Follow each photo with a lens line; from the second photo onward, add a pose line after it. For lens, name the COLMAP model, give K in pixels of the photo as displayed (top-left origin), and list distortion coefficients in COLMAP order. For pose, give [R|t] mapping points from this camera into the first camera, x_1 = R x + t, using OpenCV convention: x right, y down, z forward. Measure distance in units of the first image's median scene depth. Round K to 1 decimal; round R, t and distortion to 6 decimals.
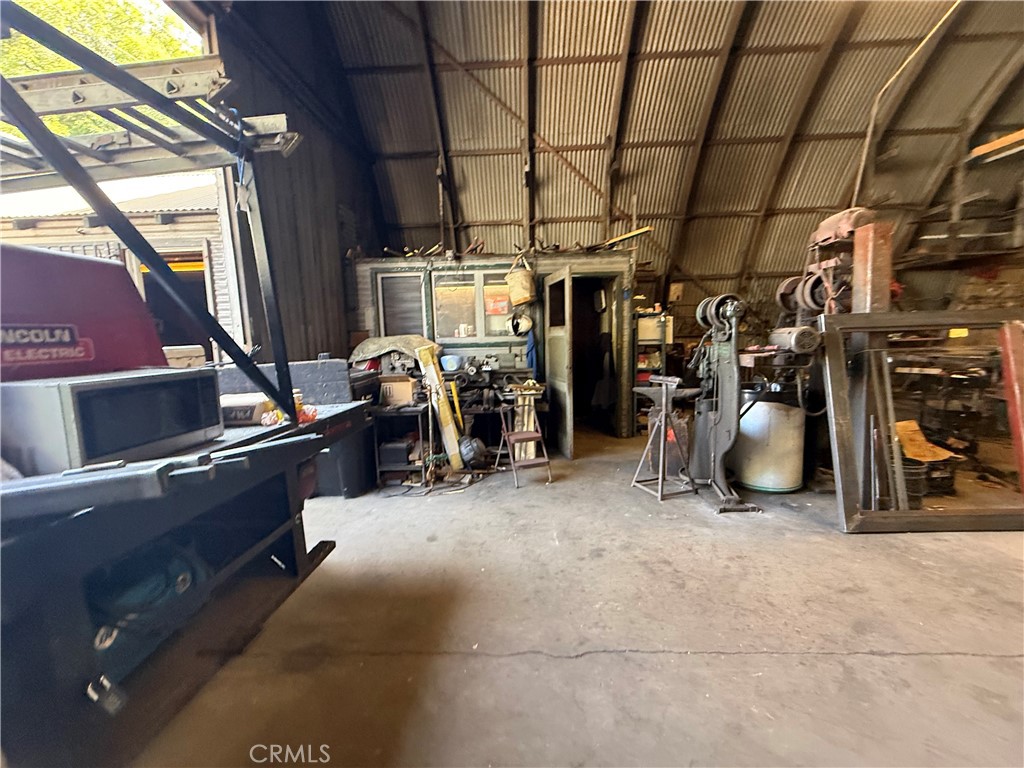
lens RADIAL K [[415.9, 0, 512.0], [0, 415.9, 384.0], [0, 0, 1]] dist [-0.000855, -0.000013]
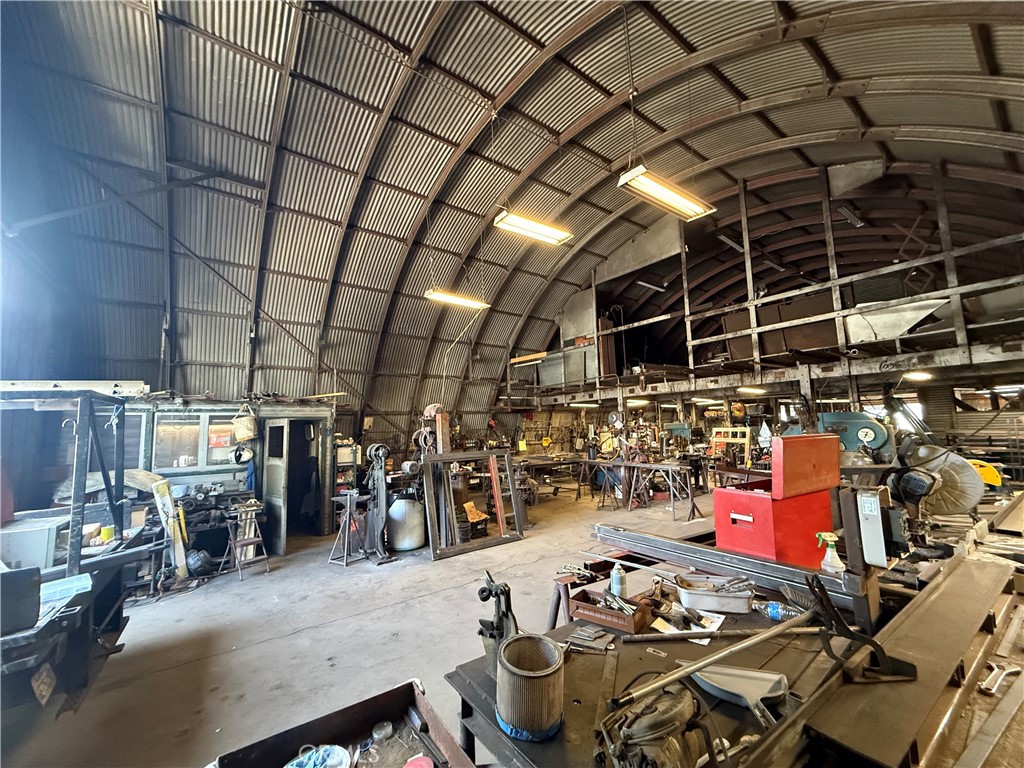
lens RADIAL K [[415.9, 0, 512.0], [0, 415.9, 384.0], [0, 0, 1]] dist [-0.000855, -0.000013]
pose [[0.791582, 0.067691, 0.607302, -0.119728], [0.078594, 0.974313, -0.211040, -0.020456], [-0.605988, 0.214786, 0.765928, -0.568022]]
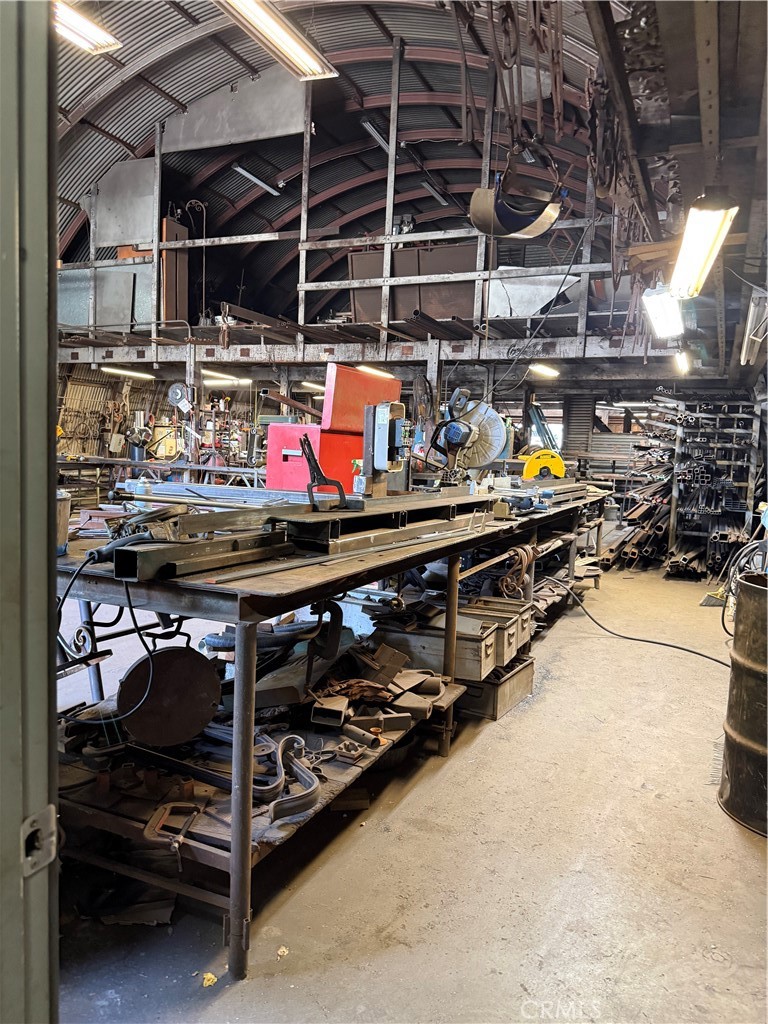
lens RADIAL K [[712.9, 0, 384.0], [0, 712.9, 512.0], [0, 0, 1]] dist [0.093952, -0.134809]
pose [[0.392010, -0.045919, 0.918814, -0.241115], [0.046906, 0.998452, 0.029887, 0.076149], [-0.918764, 0.031382, 0.393557, -0.690191]]
